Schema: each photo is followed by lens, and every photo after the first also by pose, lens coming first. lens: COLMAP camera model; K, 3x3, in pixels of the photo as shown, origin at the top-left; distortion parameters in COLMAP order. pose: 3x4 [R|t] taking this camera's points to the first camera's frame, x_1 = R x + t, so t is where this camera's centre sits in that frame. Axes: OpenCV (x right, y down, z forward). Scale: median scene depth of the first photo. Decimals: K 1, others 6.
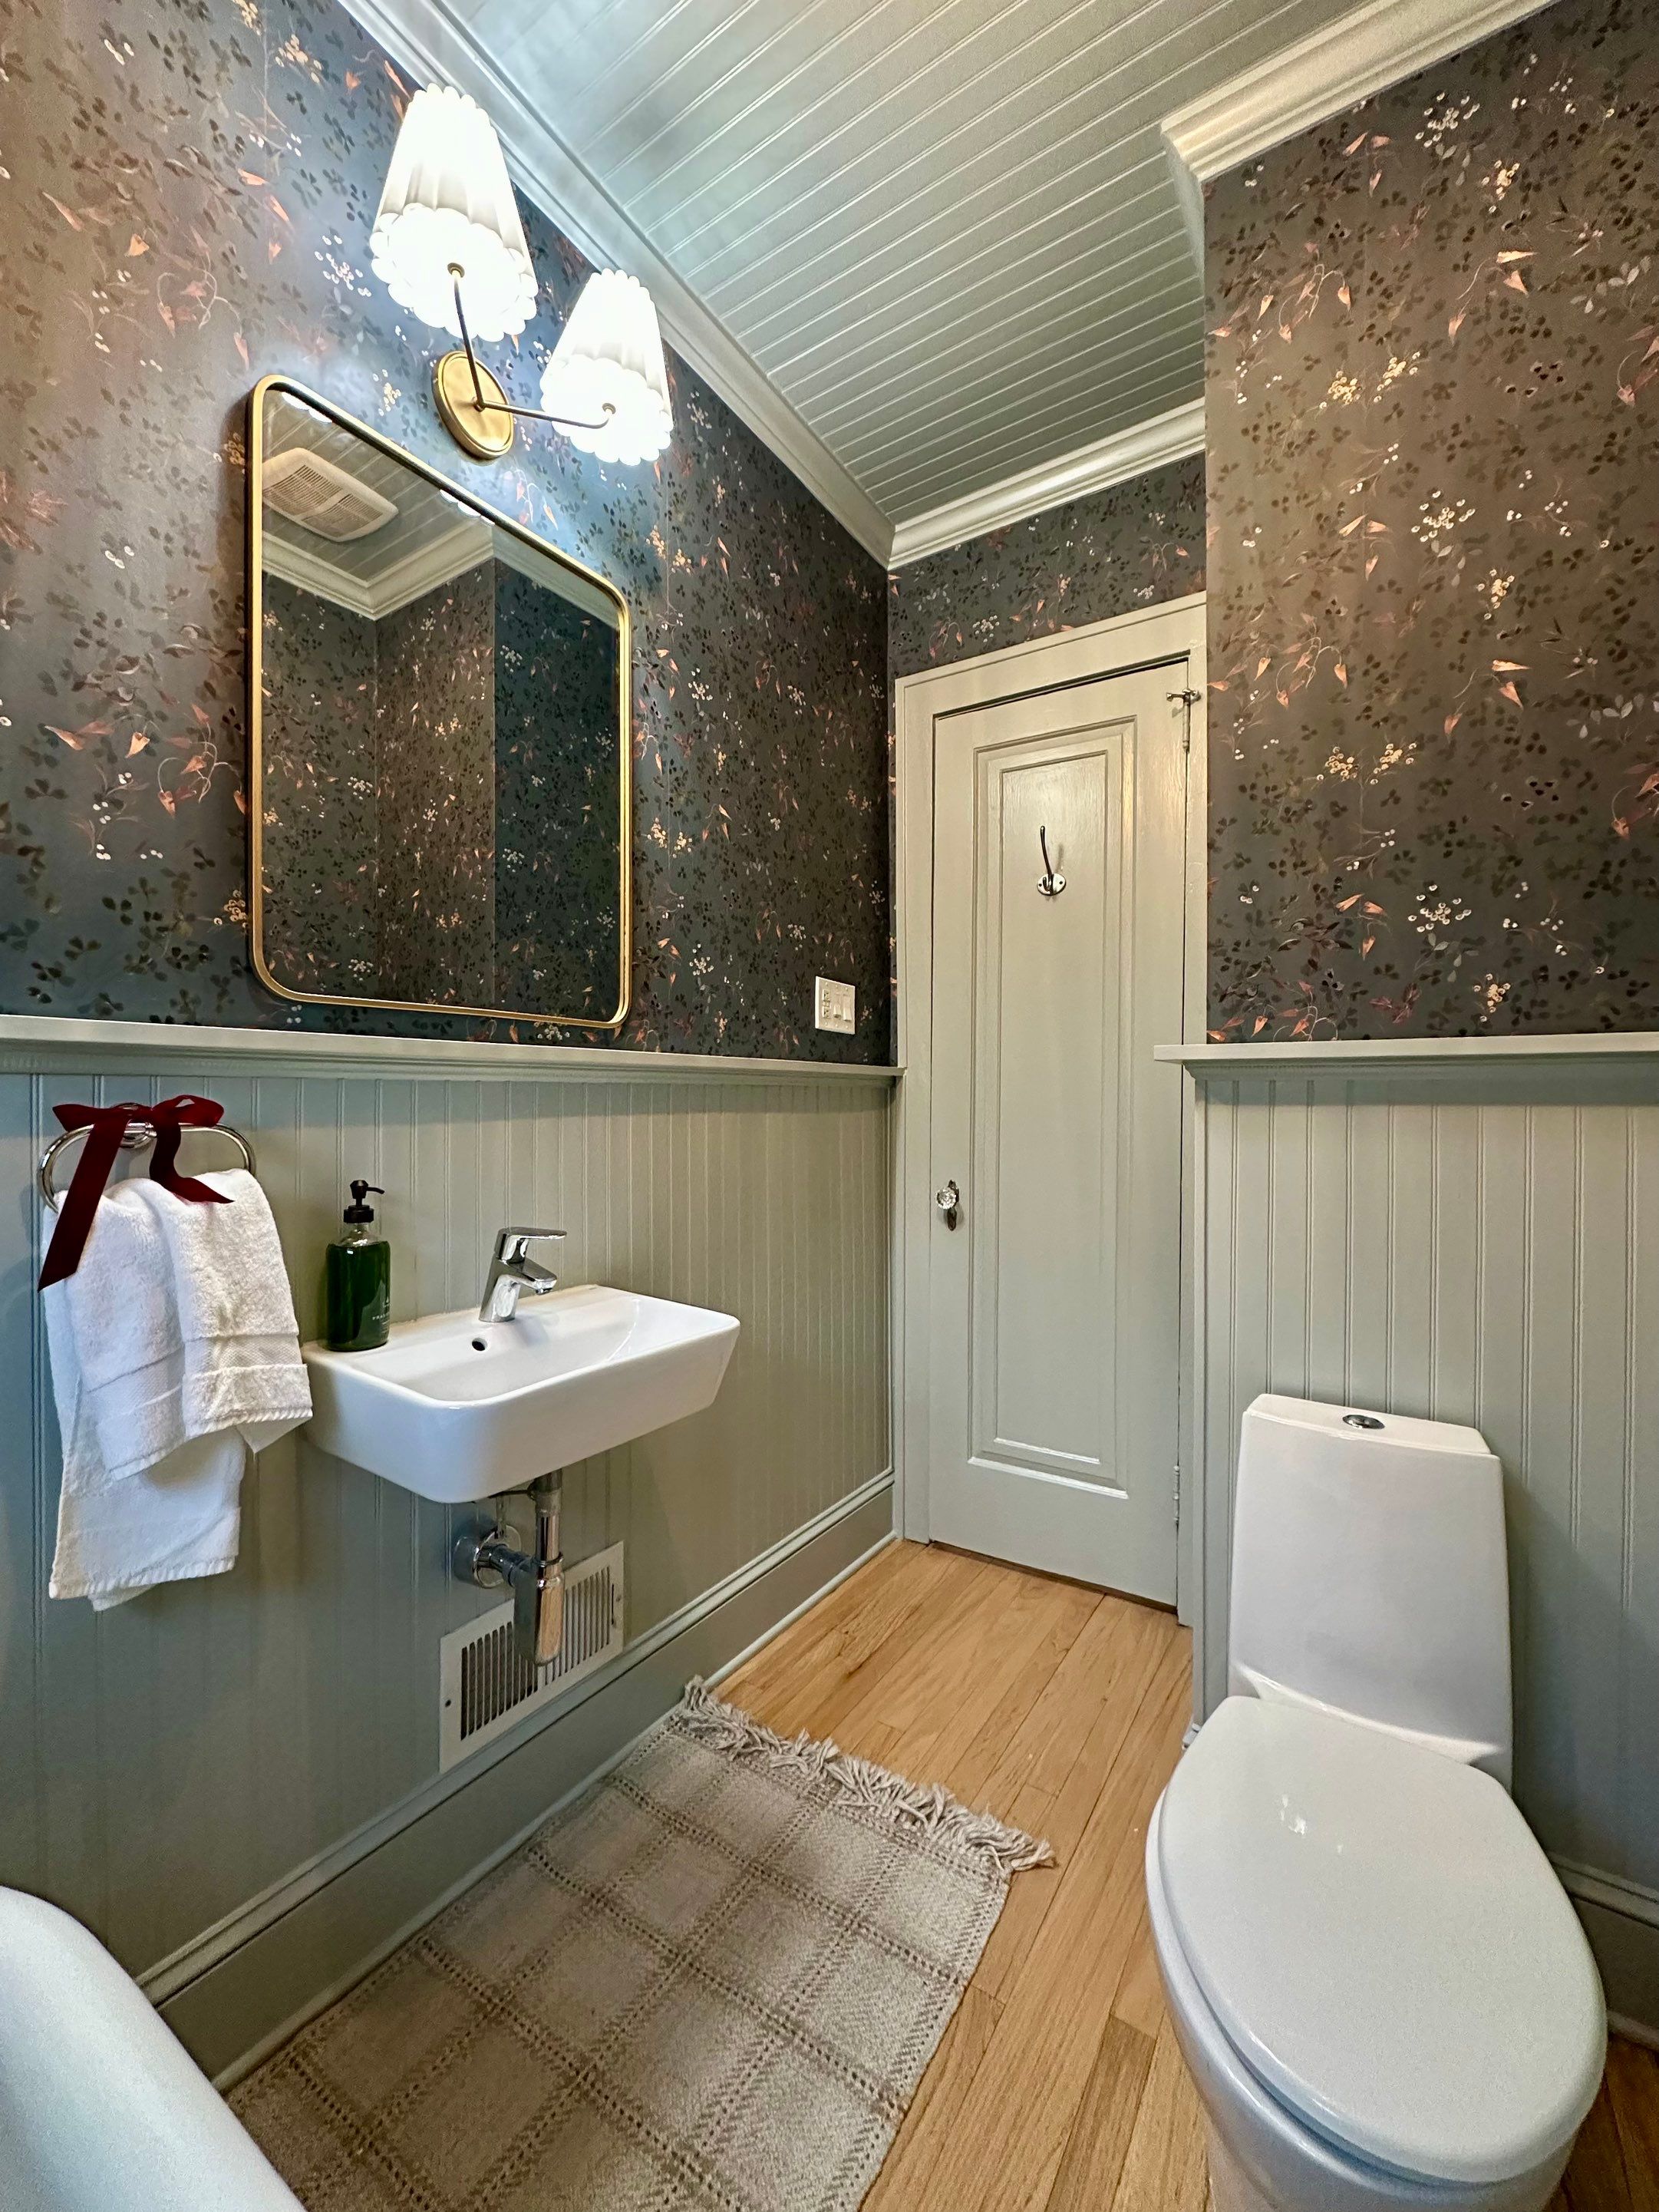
lens RADIAL K [[881.5, 0, 829.2], [0, 881.5, 1103.3], [0, 0, 1]] dist [-0.003701, -0.000061]
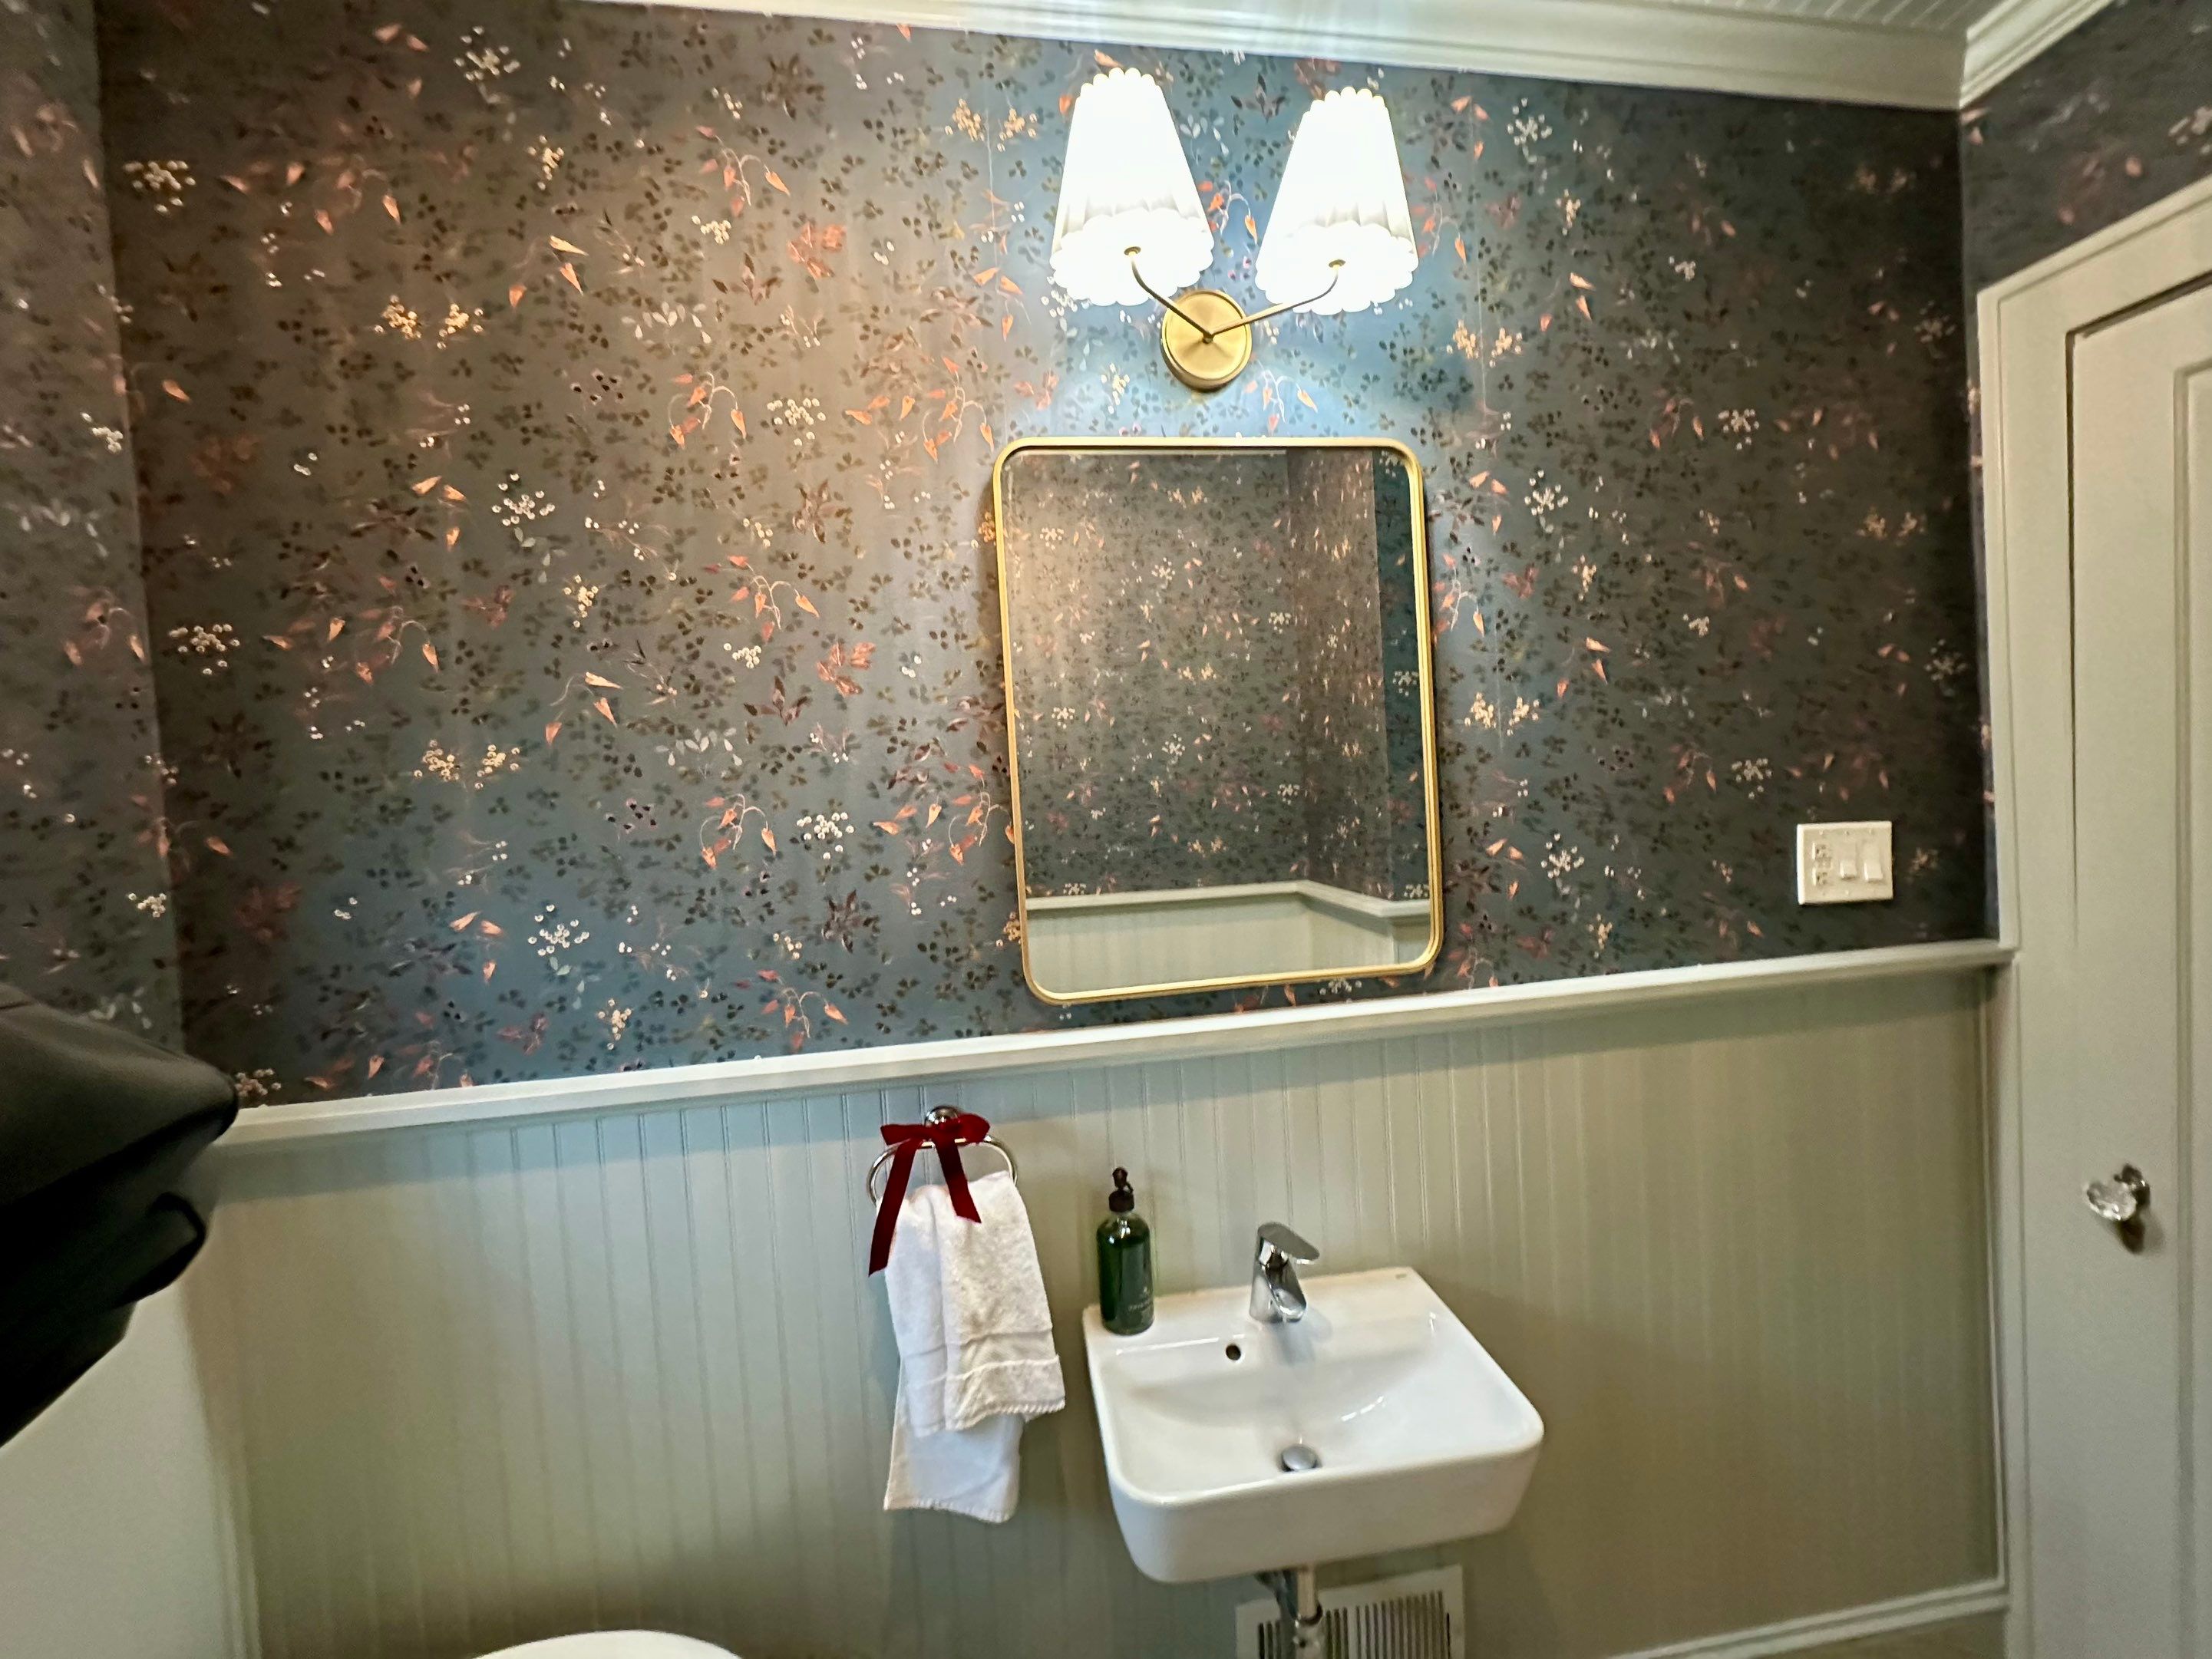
lens RADIAL K [[881.5, 0, 1104.5], [0, 881.5, 825.2], [0, 0, 1]] dist [-0.003701, -0.000061]
pose [[0.663314, -0.016838, -0.748152, 0.177509], [0.053696, 0.998241, 0.025140, -0.248140], [0.746412, -0.056848, 0.663051, 0.217751]]
